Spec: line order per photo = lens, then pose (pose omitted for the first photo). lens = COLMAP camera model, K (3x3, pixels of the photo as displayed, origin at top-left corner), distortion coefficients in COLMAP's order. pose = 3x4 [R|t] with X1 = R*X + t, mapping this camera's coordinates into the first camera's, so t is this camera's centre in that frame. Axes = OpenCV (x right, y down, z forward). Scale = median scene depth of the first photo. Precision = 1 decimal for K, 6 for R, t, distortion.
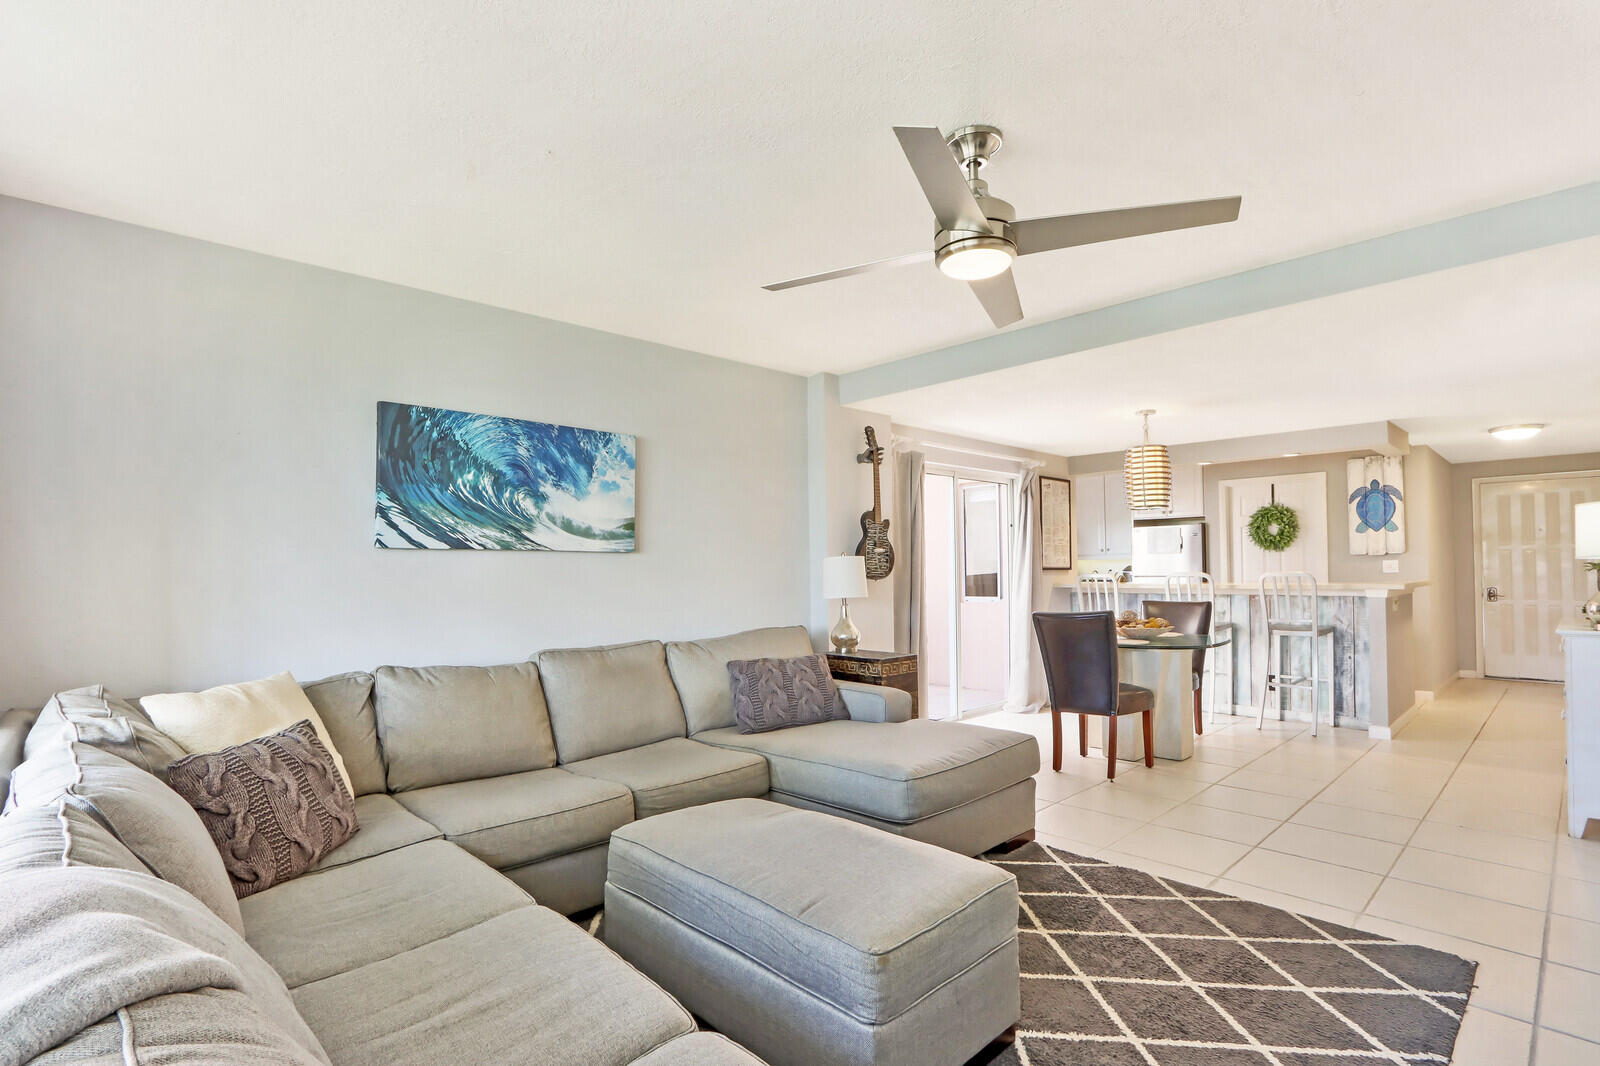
lens RADIAL K [[751.8, 0, 793.9], [0, 751.8, 558.7], [0, 0, 1]] dist [-0.021842, 0.002717]
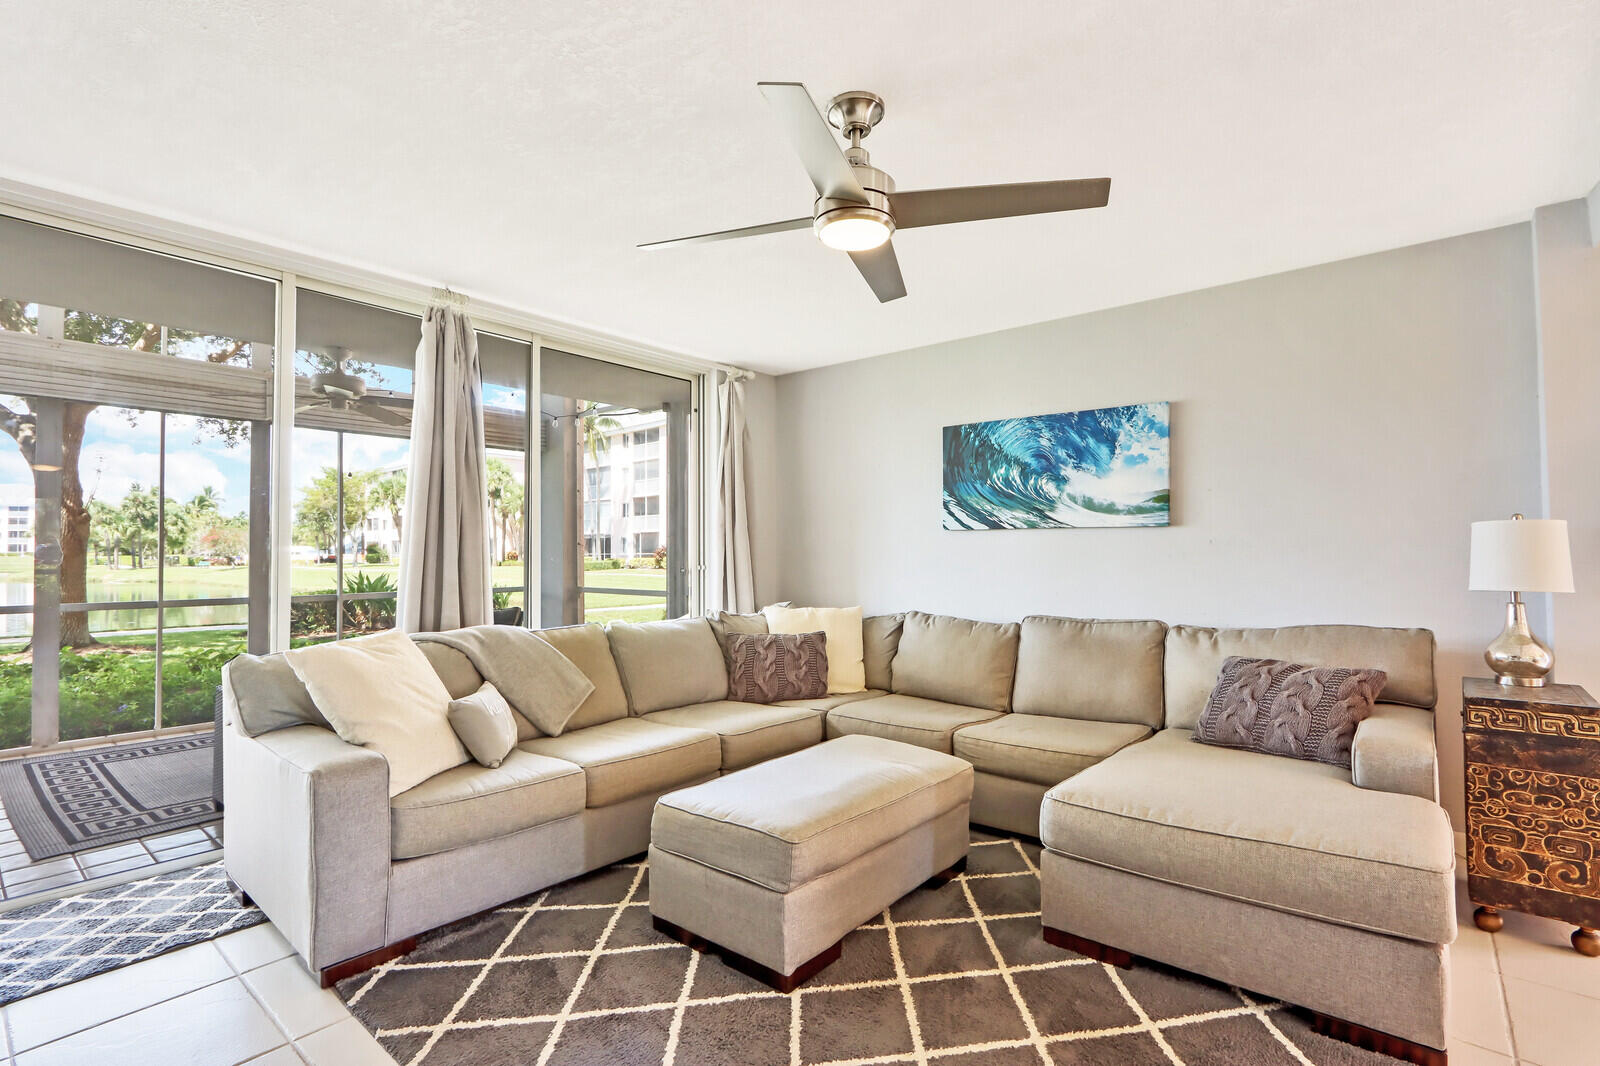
lens RADIAL K [[751.8, 0, 782.1], [0, 751.8, 530.9], [0, 0, 1]] dist [-0.021842, 0.002717]
pose [[0.123443, -0.017315, -0.992201, 0.534269], [0.022211, 0.999645, -0.014681, 0.000454], [0.992103, -0.020226, 0.123784, 0.335456]]
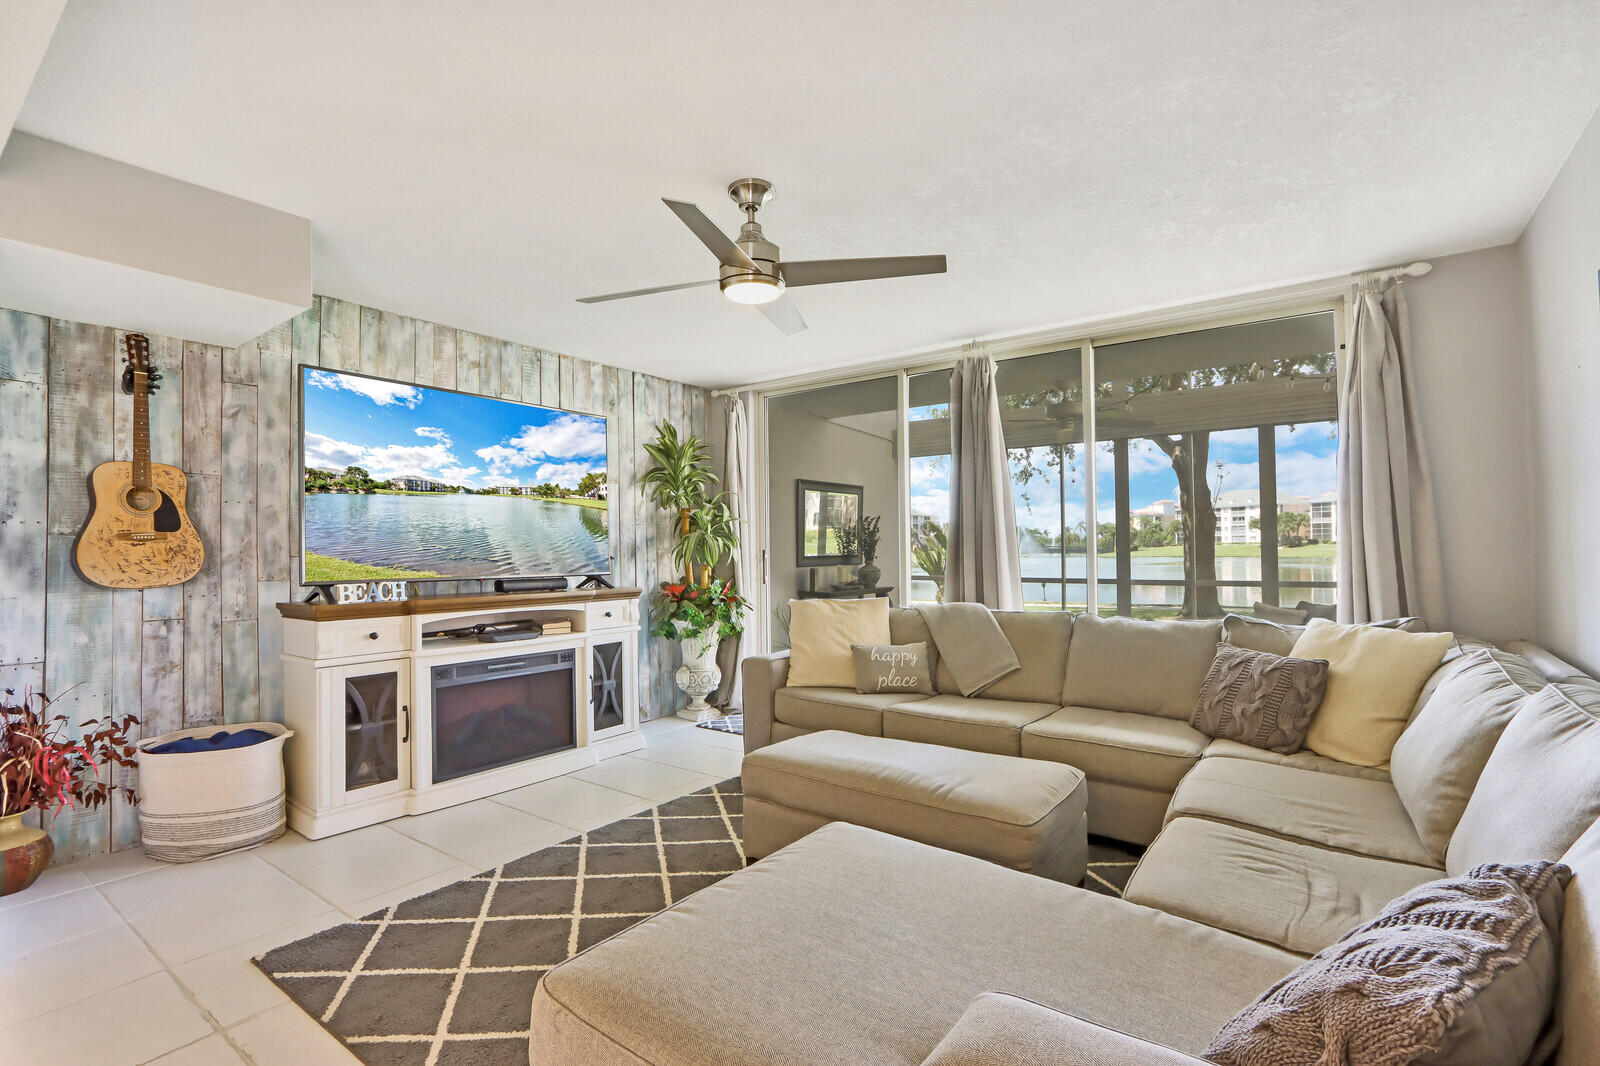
lens RADIAL K [[751.8, 0, 790.6], [0, 751.8, 551.8], [0, 0, 1]] dist [-0.021842, 0.002717]
pose [[-0.978786, 0.024497, -0.203416, 0.196206], [0.027366, 0.999562, -0.011305, 0.015581], [0.203050, -0.016632, -0.979027, 0.973212]]
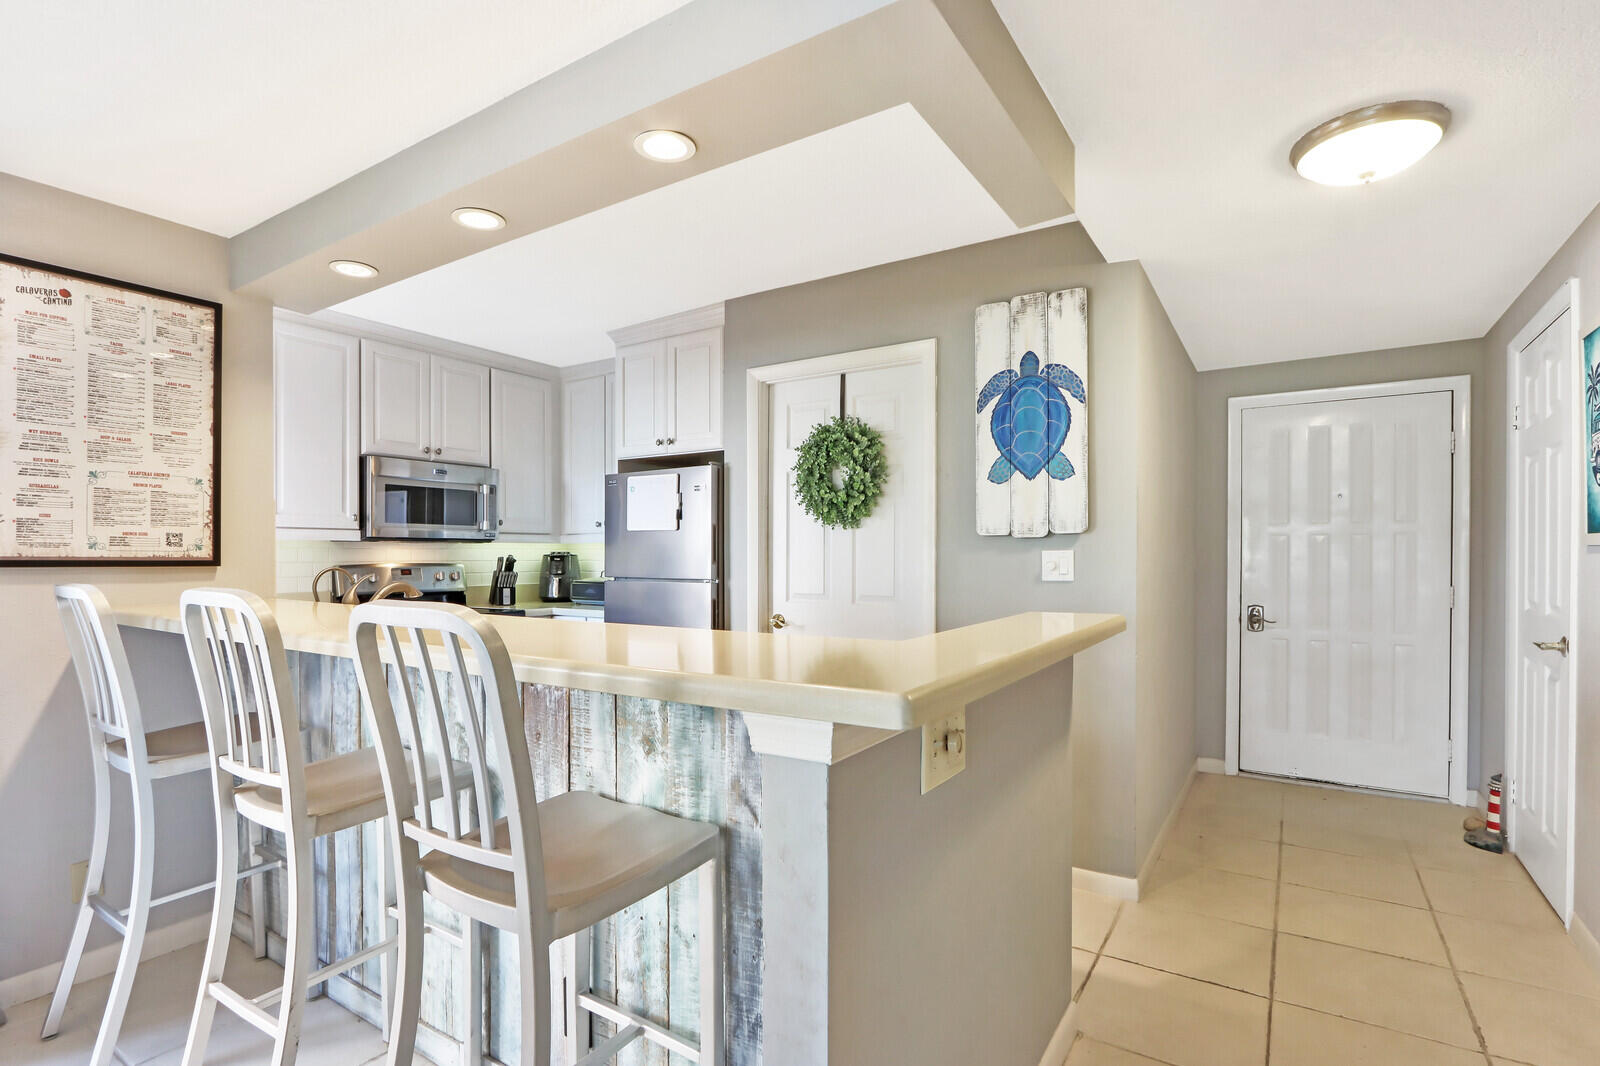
lens RADIAL K [[751.8, 0, 806.1], [0, 751.8, 561.5], [0, 0, 1]] dist [-0.021842, 0.002717]
pose [[0.971028, 0.010634, 0.238731, 0.804337], [-0.016479, 0.999611, 0.022502, 0.001253], [-0.238399, -0.025784, 0.970825, 0.892323]]
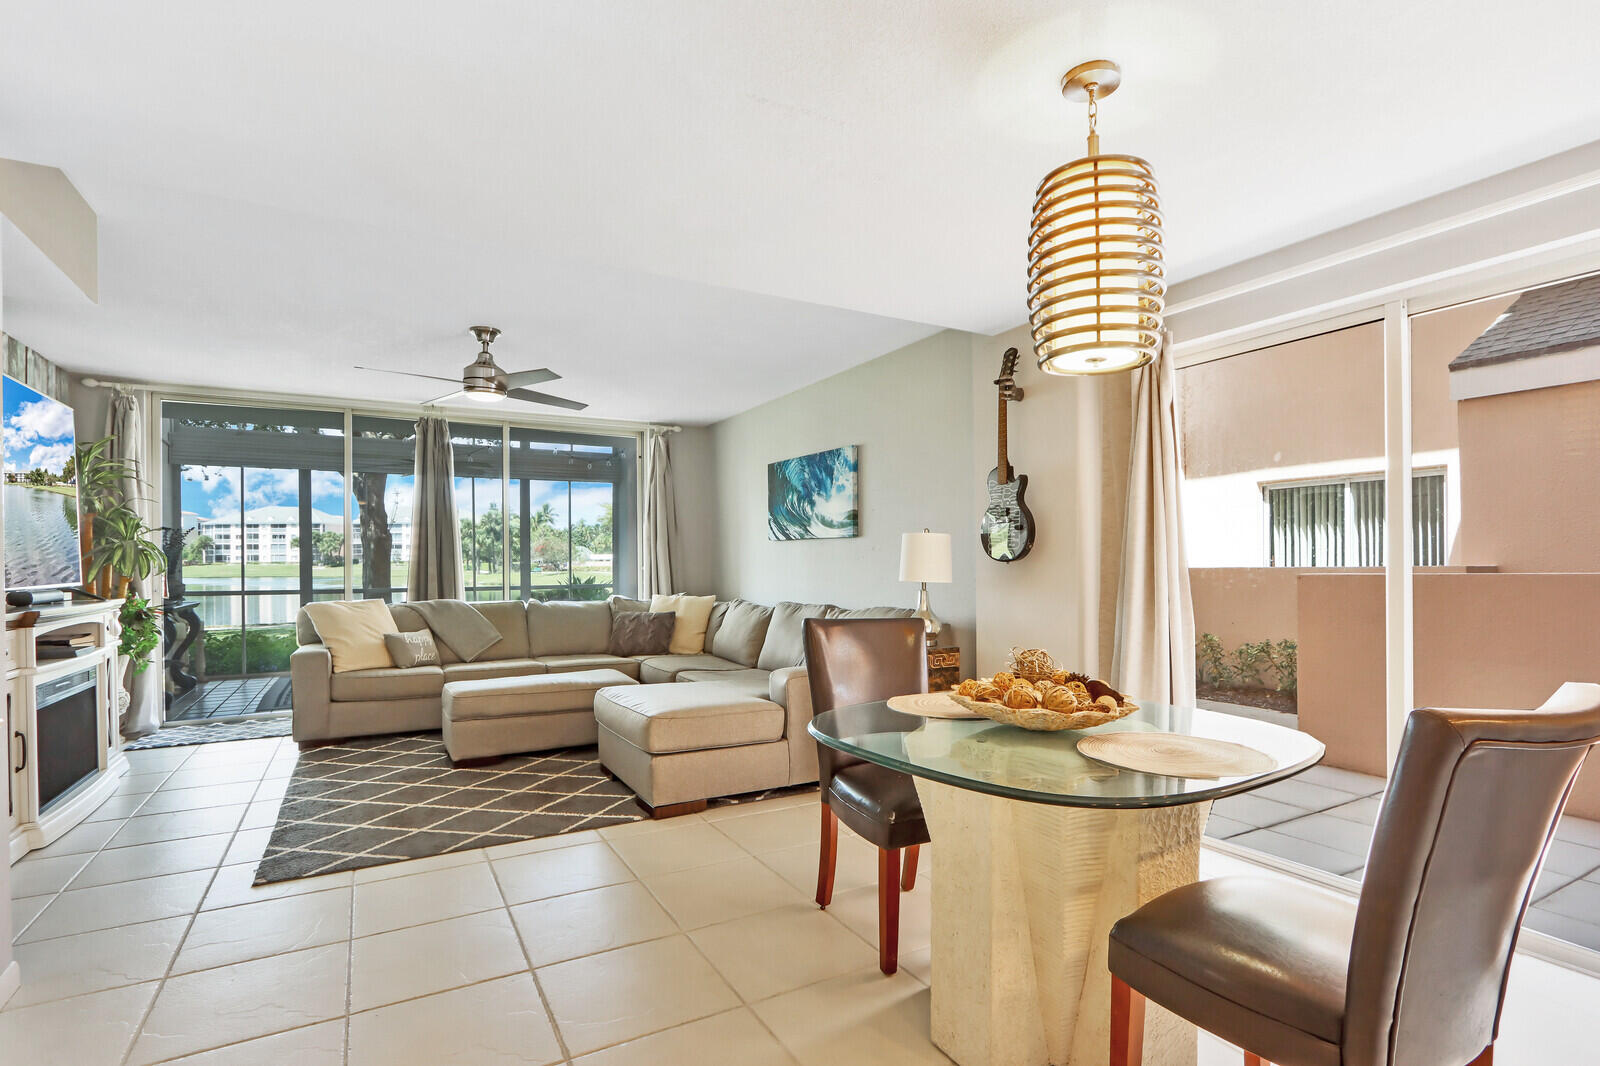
lens RADIAL K [[751.8, 0, 794.5], [0, 751.8, 565.7], [0, 0, 1]] dist [-0.021842, 0.002717]
pose [[-0.229604, 0.020476, -0.973069, 0.863520], [0.027295, 0.999521, 0.014592, 0.015461], [0.972901, -0.023209, -0.230053, 0.981166]]
